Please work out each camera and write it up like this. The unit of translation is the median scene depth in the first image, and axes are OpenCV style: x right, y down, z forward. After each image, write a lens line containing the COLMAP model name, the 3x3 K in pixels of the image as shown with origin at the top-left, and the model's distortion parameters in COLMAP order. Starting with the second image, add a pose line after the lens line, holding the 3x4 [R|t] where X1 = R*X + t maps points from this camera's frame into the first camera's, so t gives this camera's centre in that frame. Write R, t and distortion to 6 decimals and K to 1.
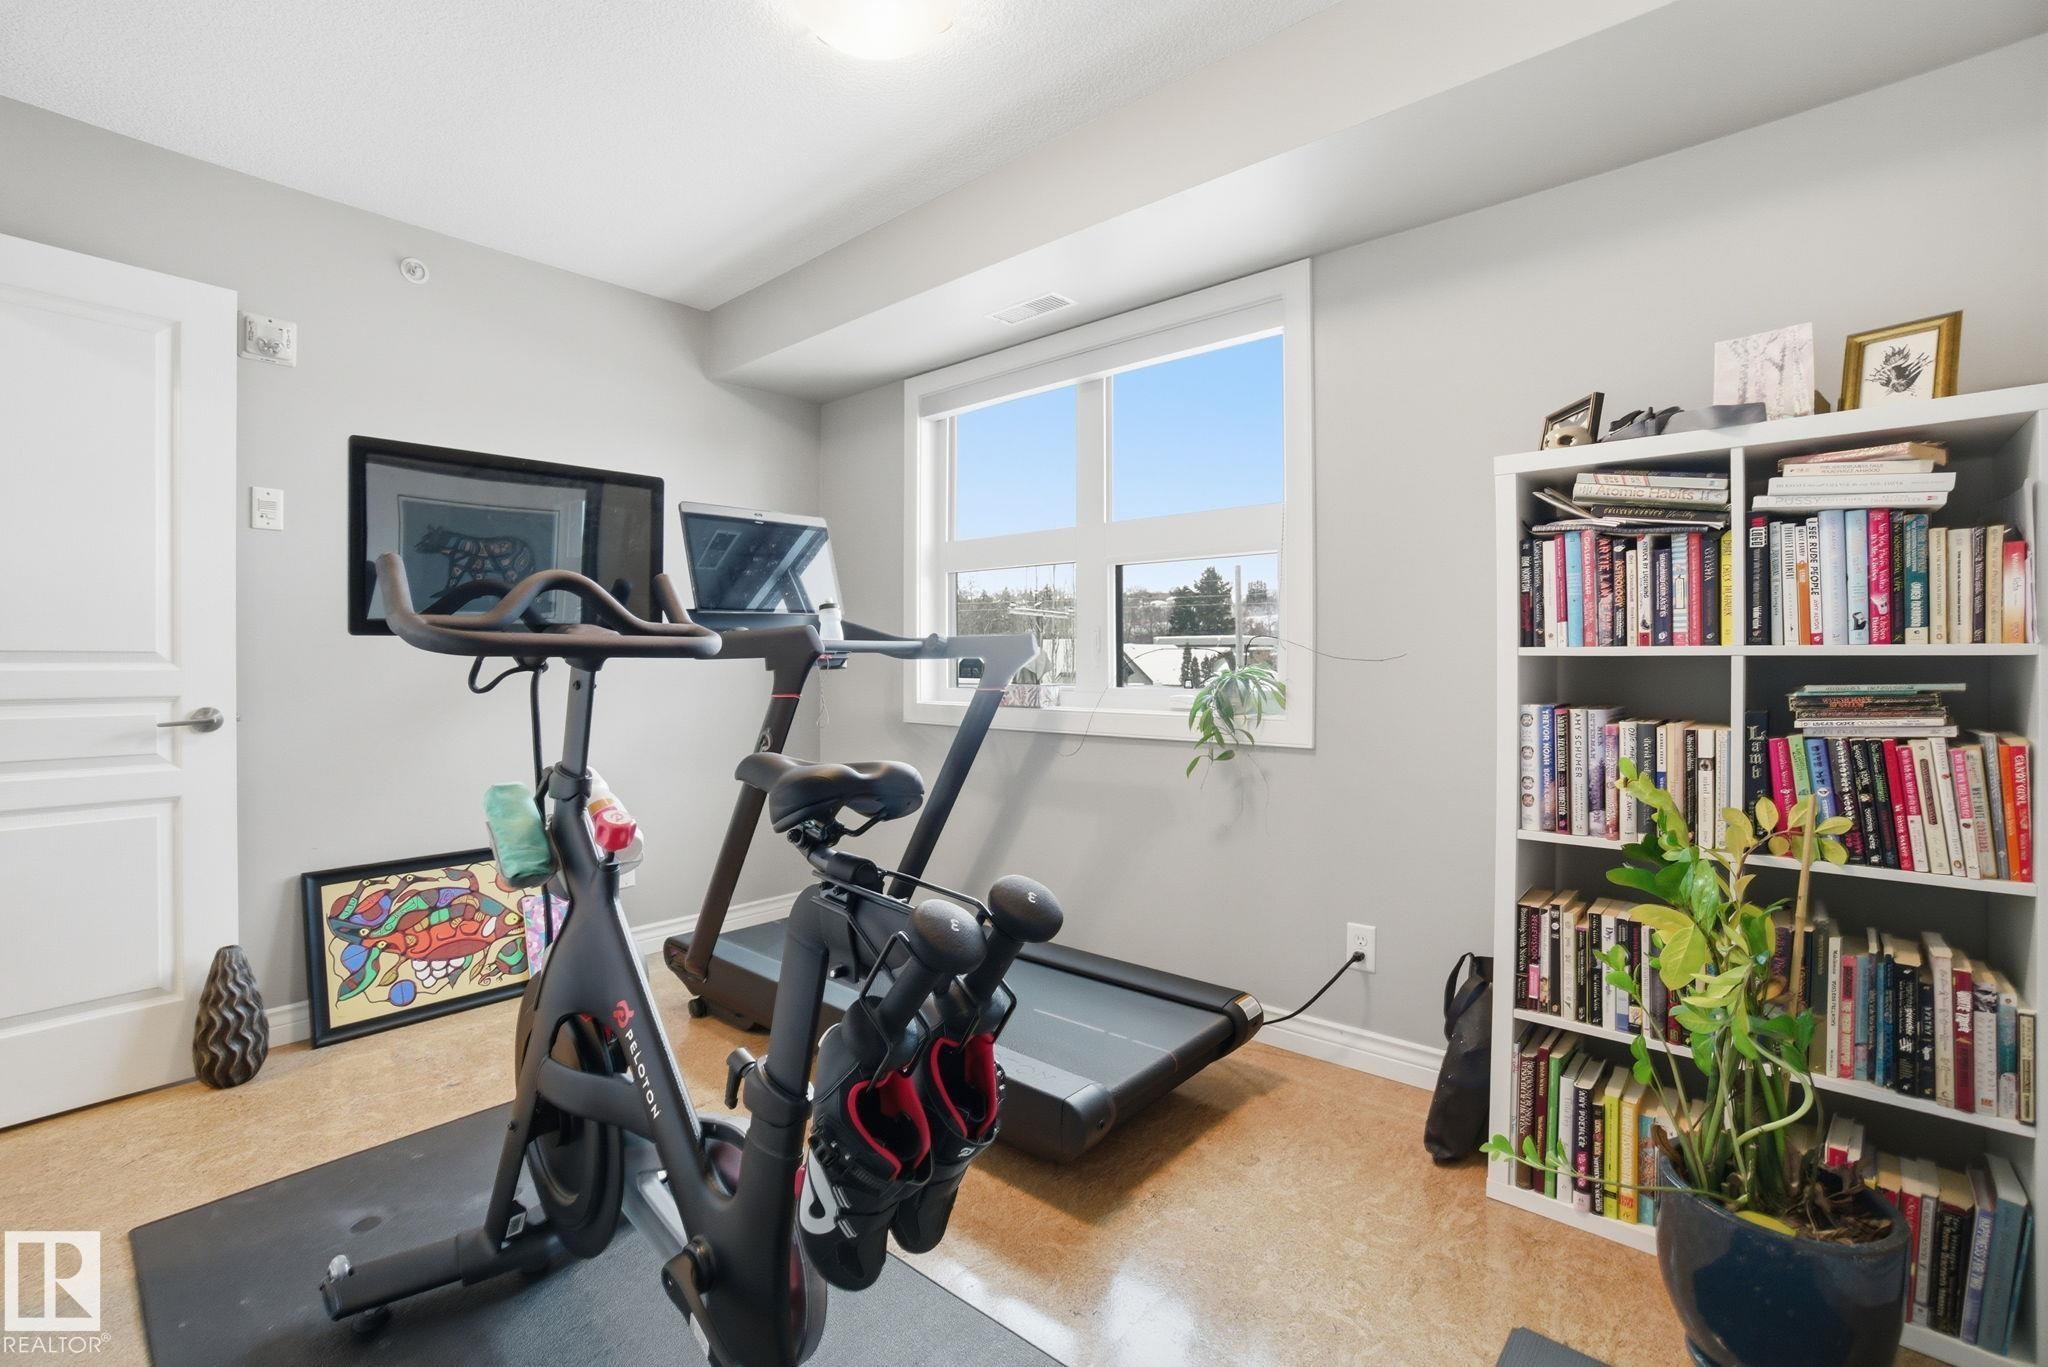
lens RADIAL K [[911.6, 0, 1012.9], [0, 911.6, 672.7], [0, 0, 1]] dist [-0.062359, 0.021511]
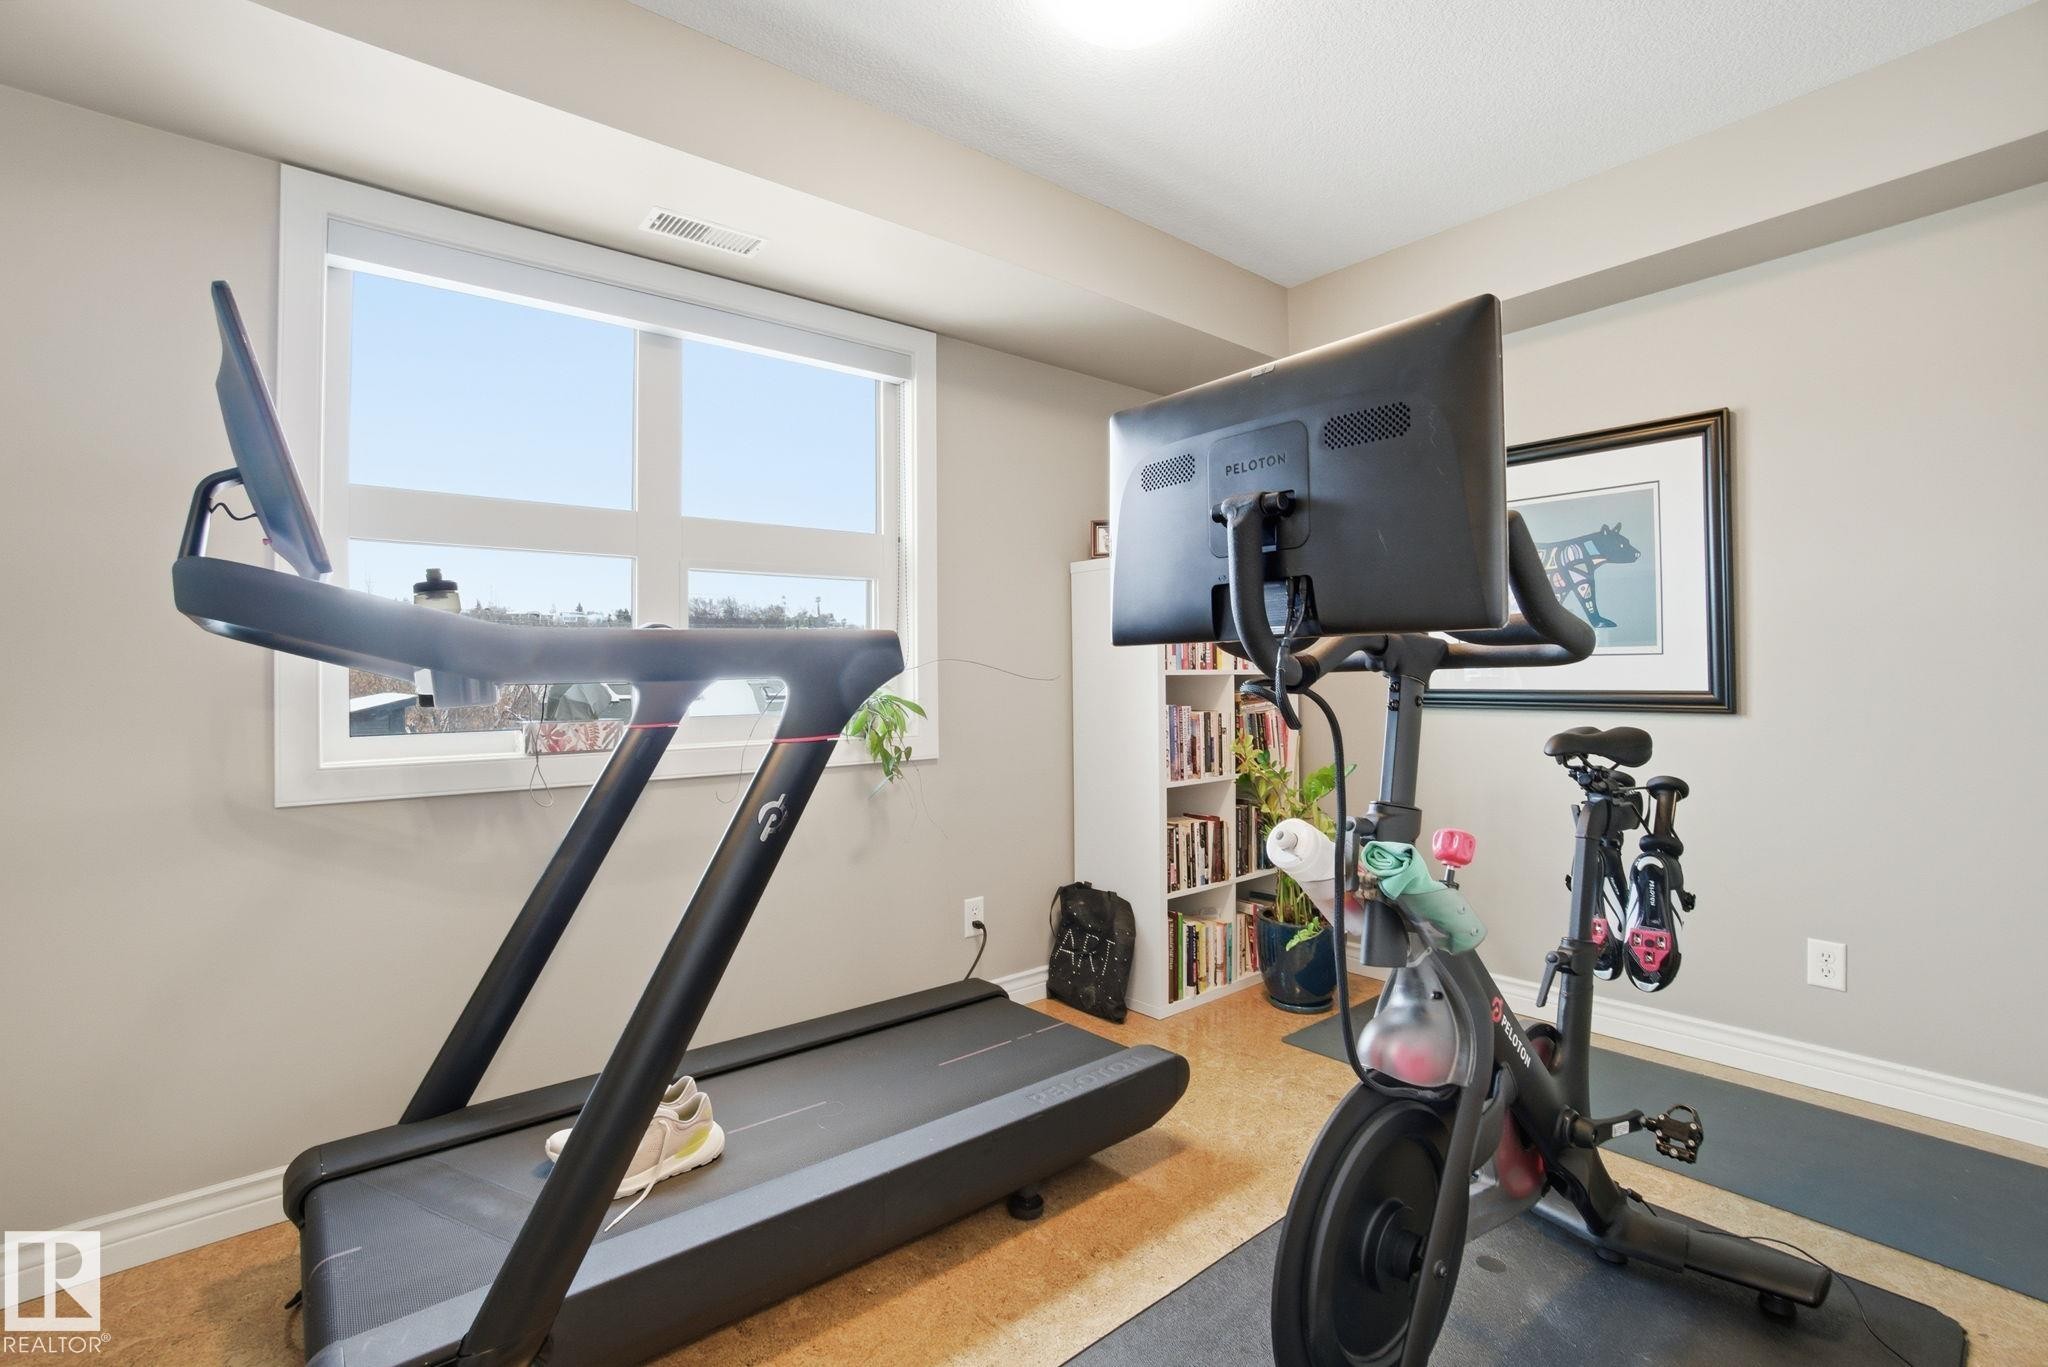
lens RADIAL K [[911.6, 0, 1012.9], [0, 911.6, 672.7], [0, 0, 1]] dist [-0.062359, 0.021511]
pose [[0.164615, 0.006901, 0.986334, -1.699089], [0.030614, 0.999458, -0.012102, -0.019328], [-0.985883, 0.032187, 0.164314, 1.523384]]
